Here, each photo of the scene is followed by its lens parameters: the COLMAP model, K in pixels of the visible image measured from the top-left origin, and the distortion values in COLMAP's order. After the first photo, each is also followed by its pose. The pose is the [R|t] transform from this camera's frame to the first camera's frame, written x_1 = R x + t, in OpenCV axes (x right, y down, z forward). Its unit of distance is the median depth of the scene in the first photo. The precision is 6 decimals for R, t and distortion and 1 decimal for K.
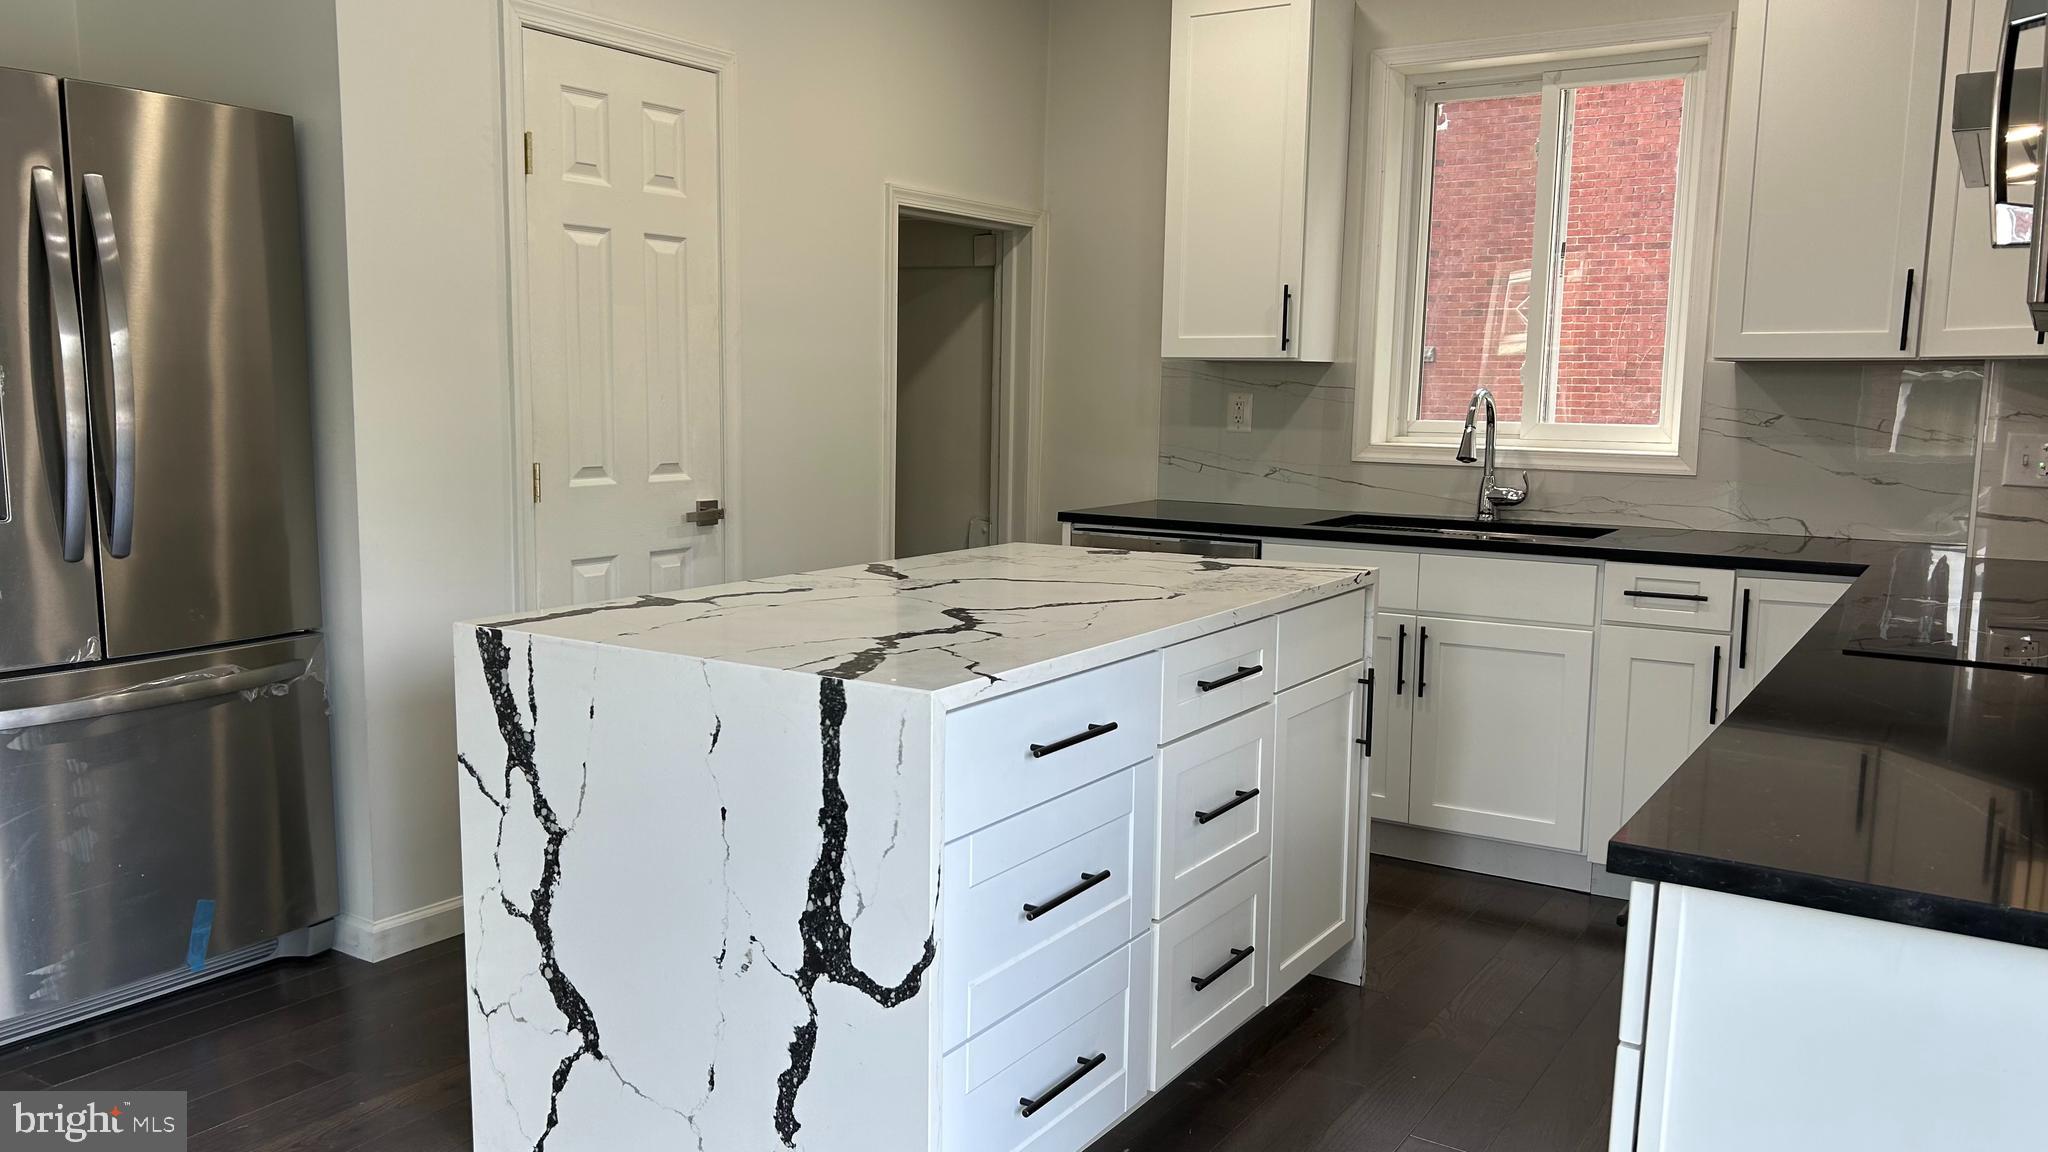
lens RADIAL K [[1549.0, 0, 1024.0], [0, 1549.0, 576.0], [0, 0, 1]] dist [0.107291, -0.156351]
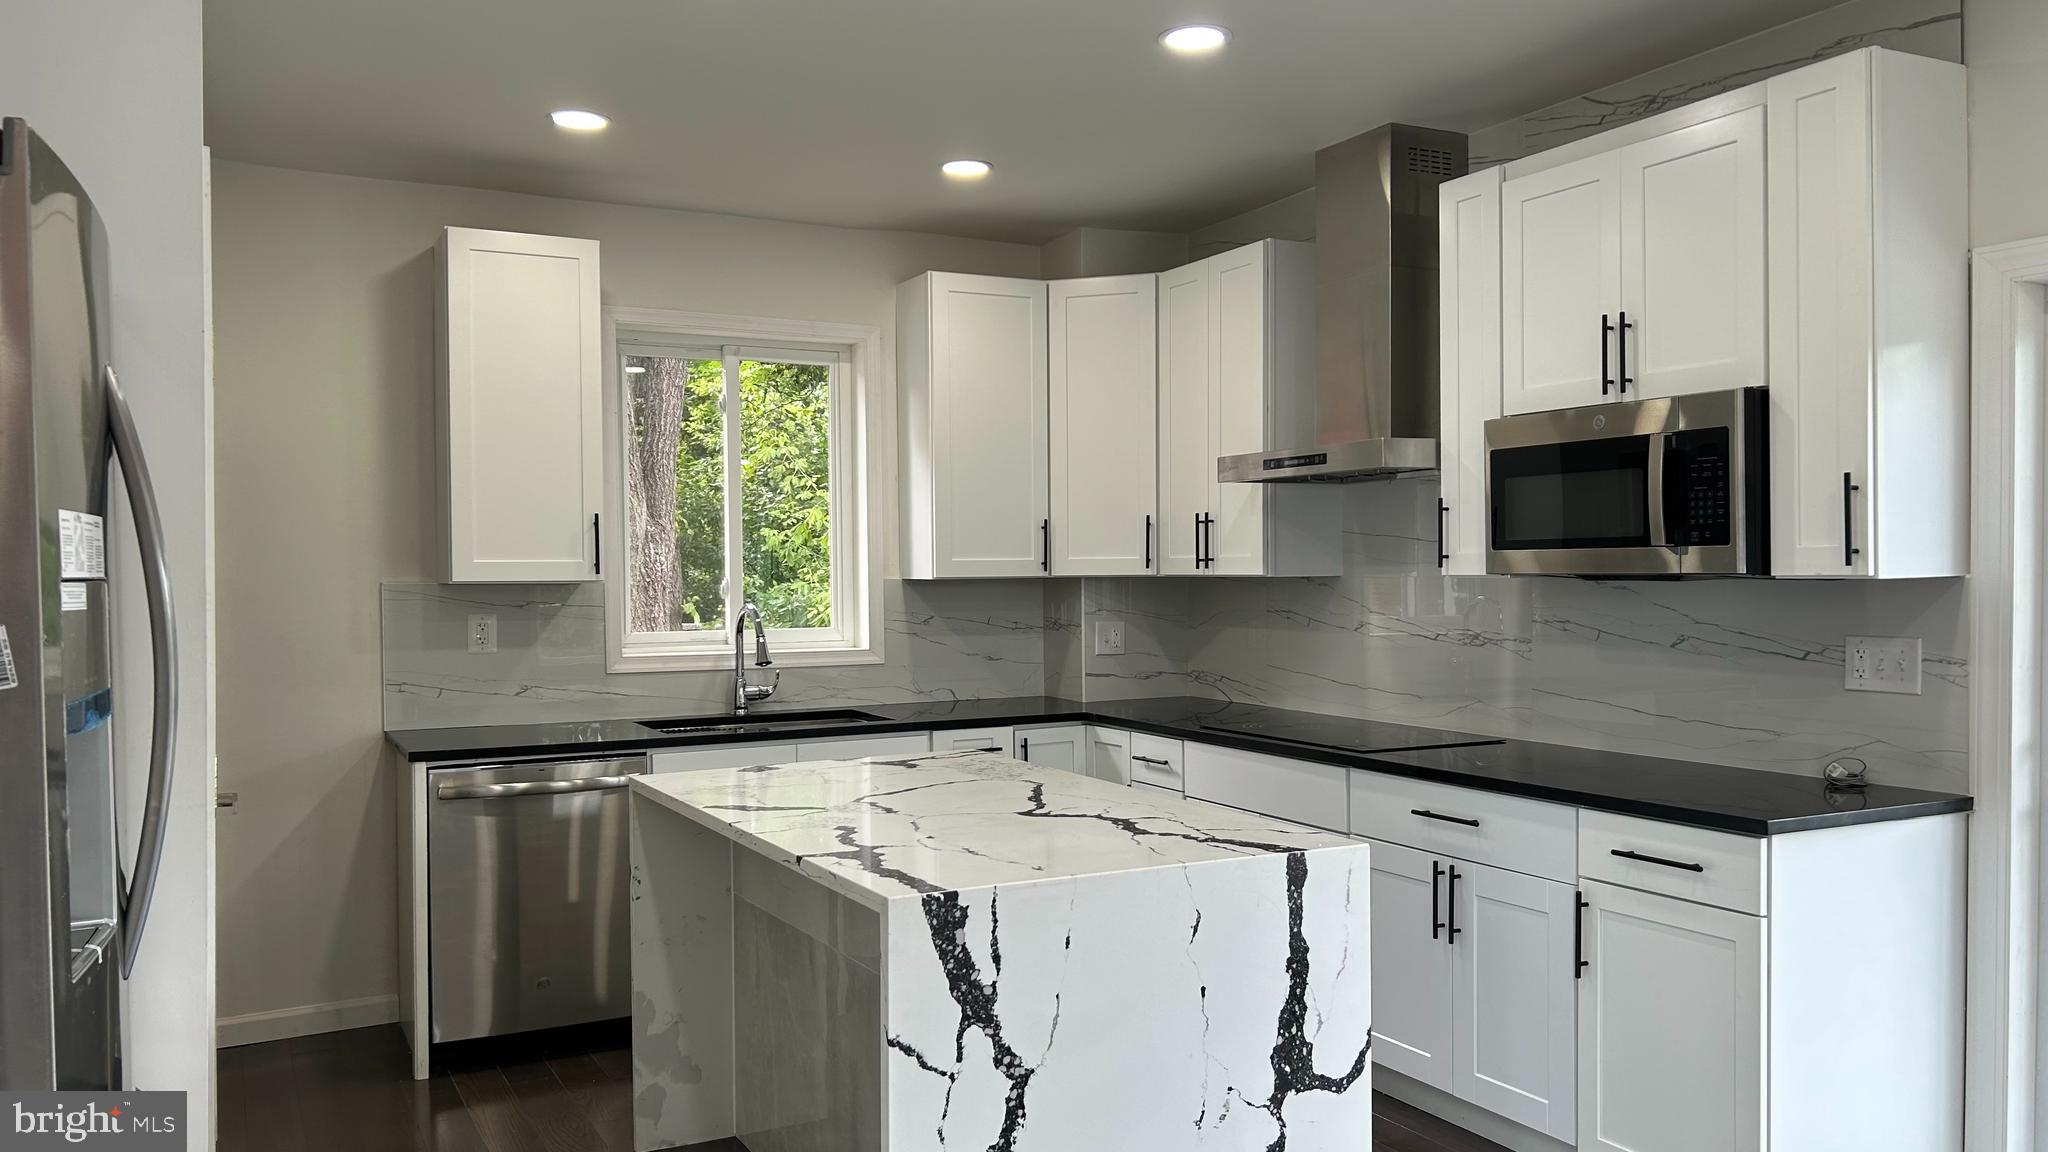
lens RADIAL K [[1549.0, 0, 1024.0], [0, 1549.0, 576.0], [0, 0, 1]] dist [0.107291, -0.156351]
pose [[0.490877, -0.021571, 0.870962, -1.192612], [0.122374, 0.991490, -0.044414, -0.117703], [-0.862592, 0.128385, 0.489339, 0.449525]]
